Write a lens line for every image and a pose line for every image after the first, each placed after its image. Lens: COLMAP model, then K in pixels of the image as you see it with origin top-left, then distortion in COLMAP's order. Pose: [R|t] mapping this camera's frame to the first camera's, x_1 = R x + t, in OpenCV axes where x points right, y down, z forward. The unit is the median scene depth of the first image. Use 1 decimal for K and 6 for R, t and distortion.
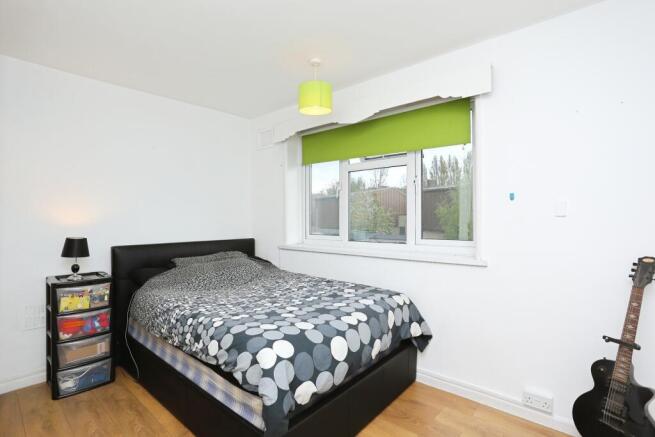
lens RADIAL K [[321.5, 0, 321.7], [0, 321.5, 219.1], [0, 0, 1]] dist [-0.031249, 0.000124]
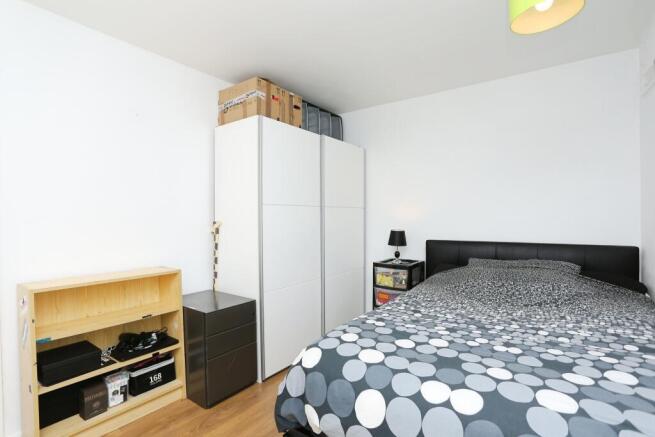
lens RADIAL K [[321.5, 0, 321.7], [0, 321.5, 219.1], [0, 0, 1]] dist [-0.031249, 0.000124]
pose [[0.104169, 0.006096, -0.994541, 0.524152], [0.008693, 0.999937, 0.007039, 0.001084], [0.994522, -0.009379, 0.104110, 0.618466]]
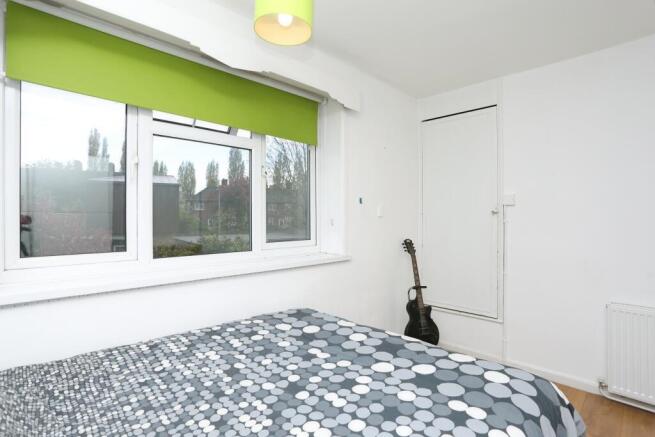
lens RADIAL K [[321.5, 0, 321.7], [0, 321.5, 219.1], [0, 0, 1]] dist [-0.031249, 0.000124]
pose [[0.072765, -0.001282, 0.997348, -0.636612], [-0.000633, 0.999999, 0.001331, 0.000551], [-0.997349, -0.000728, 0.072764, 0.979737]]
